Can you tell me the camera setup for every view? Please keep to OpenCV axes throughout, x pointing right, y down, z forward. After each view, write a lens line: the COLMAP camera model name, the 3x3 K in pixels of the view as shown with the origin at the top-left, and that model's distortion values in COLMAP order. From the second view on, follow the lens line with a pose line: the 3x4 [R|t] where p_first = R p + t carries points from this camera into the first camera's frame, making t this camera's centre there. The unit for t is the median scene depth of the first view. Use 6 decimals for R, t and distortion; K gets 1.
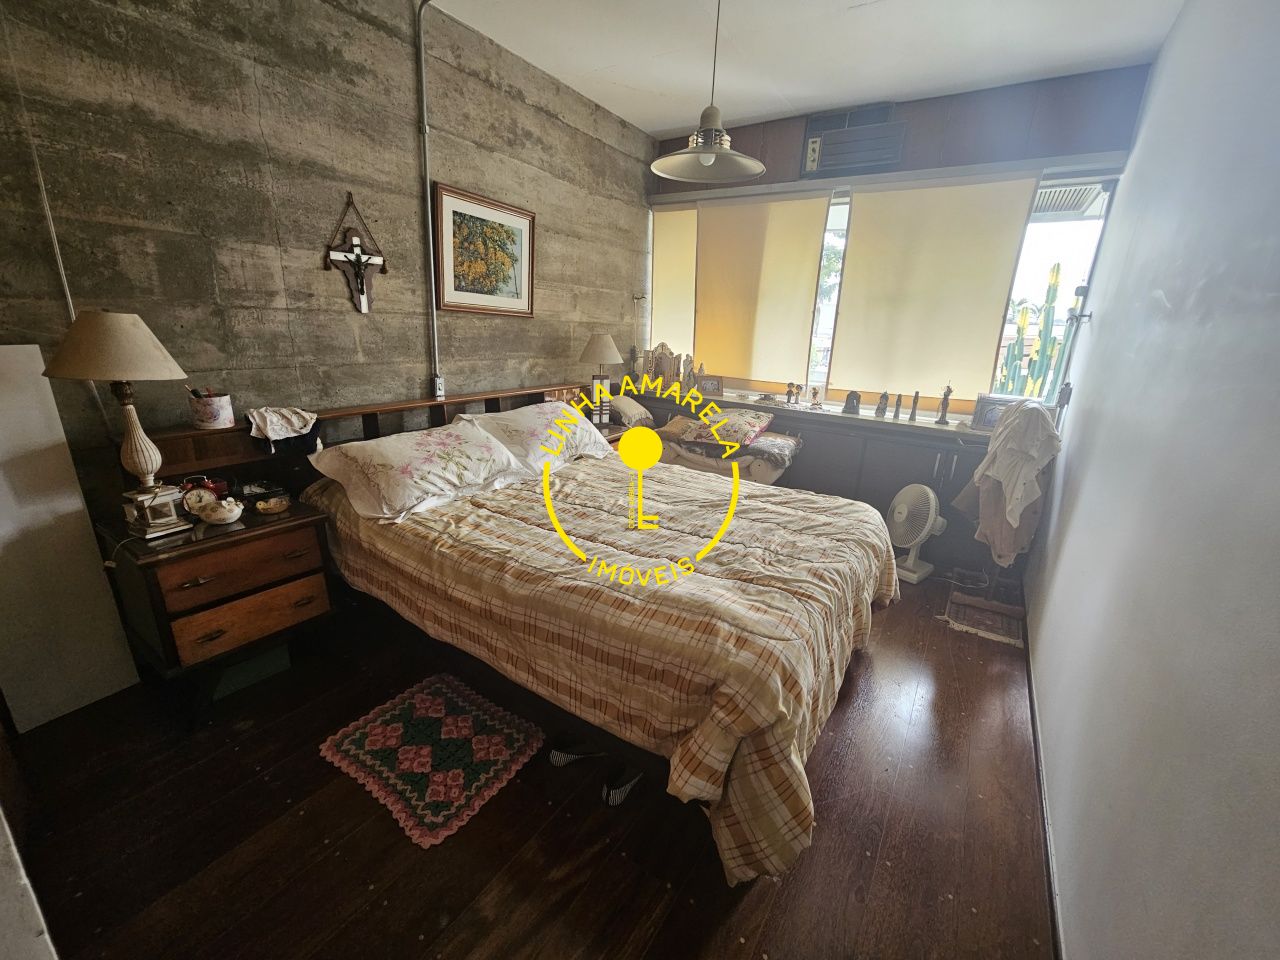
lens RADIAL K [[525.7, 0, 636.2], [0, 525.7, 484.4], [0, 0, 1]] dist [0.002020, -0.001393]
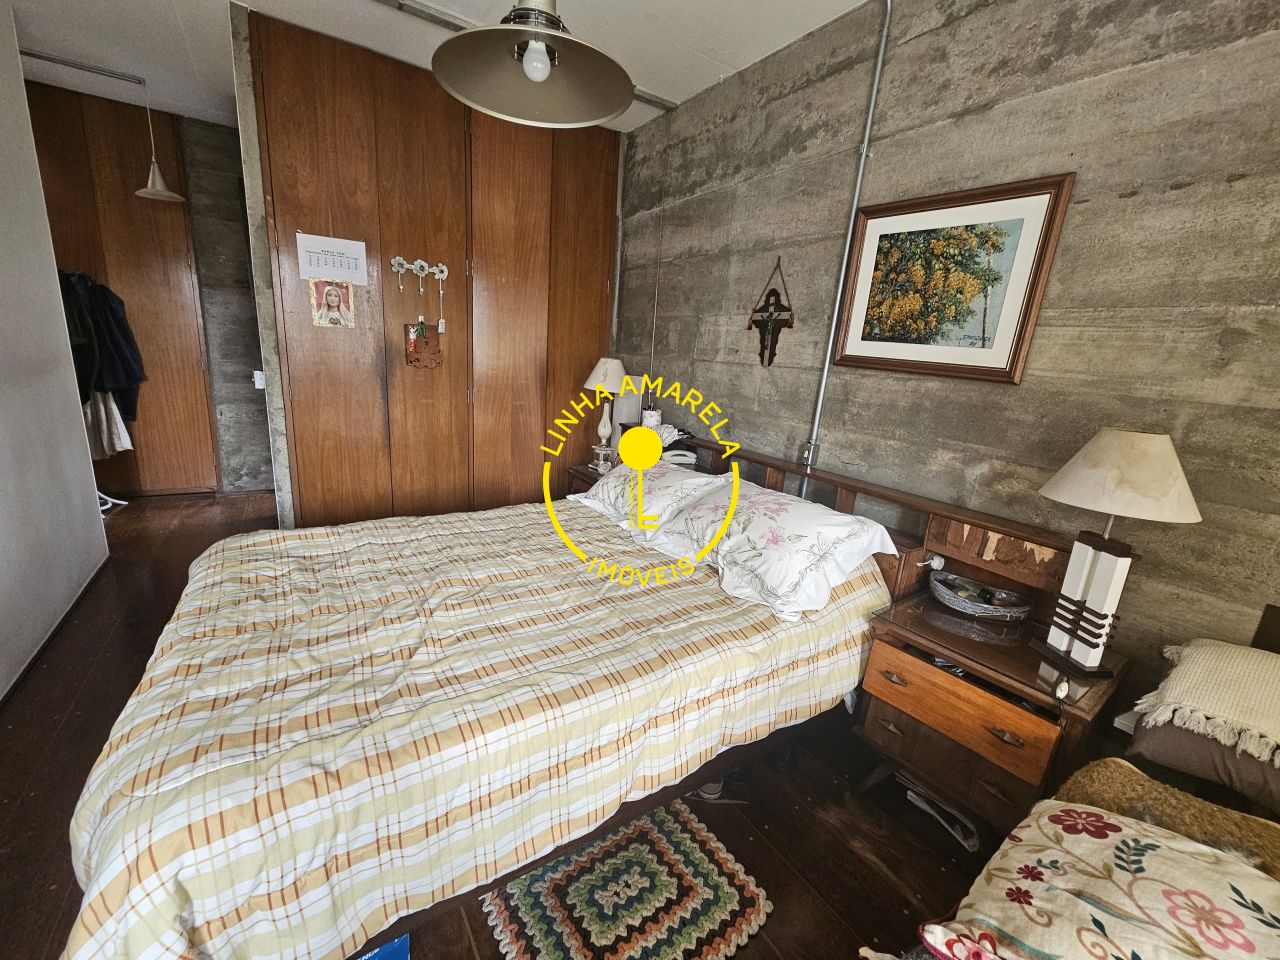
lens RADIAL K [[525.7, 0, 635.2], [0, 525.7, 481.7], [0, 0, 1]] dist [0.002020, -0.001393]
pose [[-0.393958, 0.157702, -0.905498, 0.599778], [-0.347843, 0.886314, 0.305699, -0.371961], [0.850766, 0.435404, -0.294315, 1.253594]]
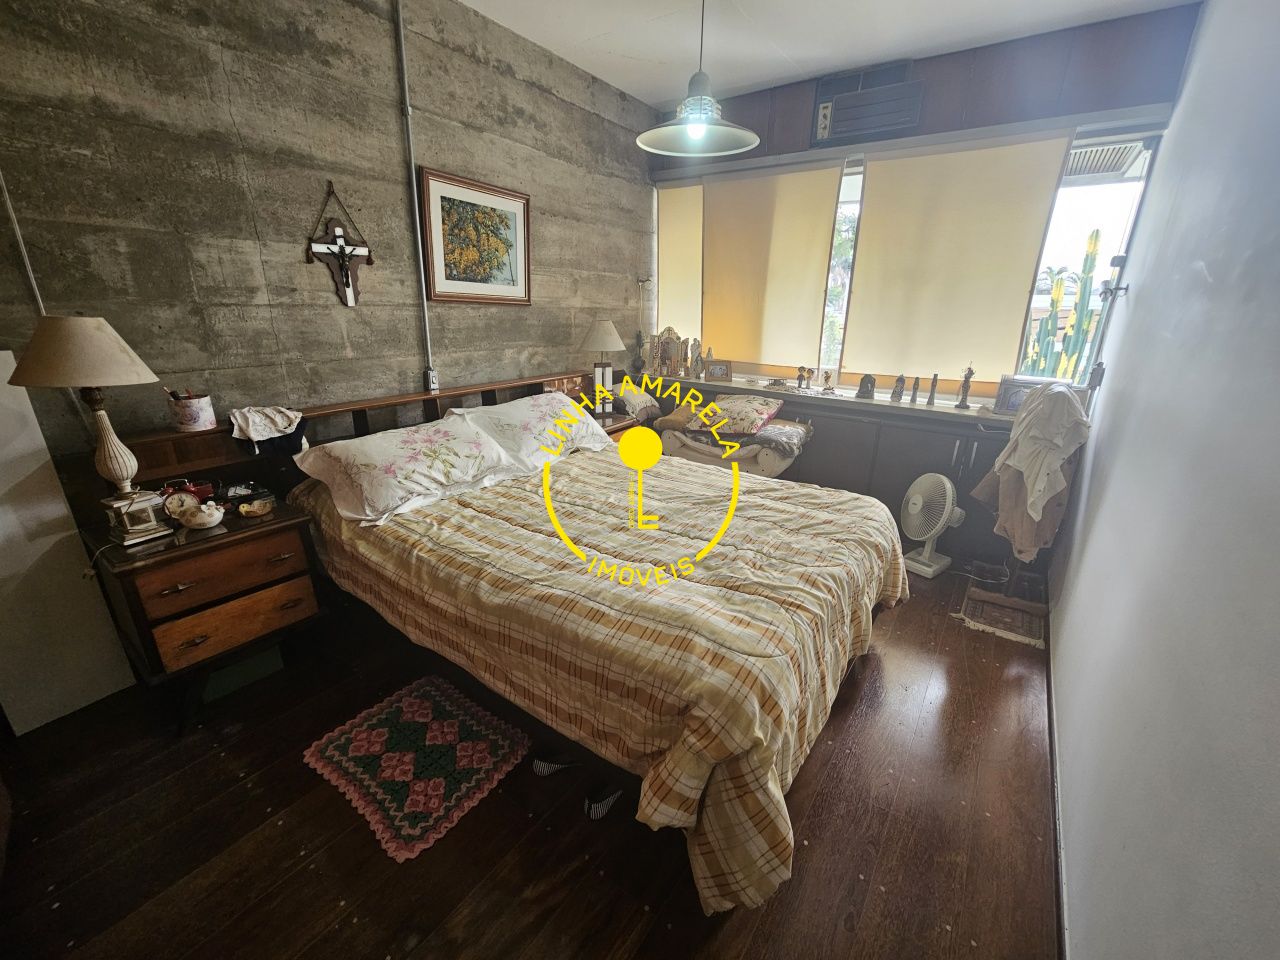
lens RADIAL K [[525.7, 0, 636.0], [0, 525.7, 485.3], [0, 0, 1]] dist [0.002020, -0.001393]
pose [[0.998945, -0.010476, -0.044715, 0.054027], [0.012038, 0.999321, 0.034812, -0.023277], [0.044320, -0.035314, 0.998393, 0.040379]]
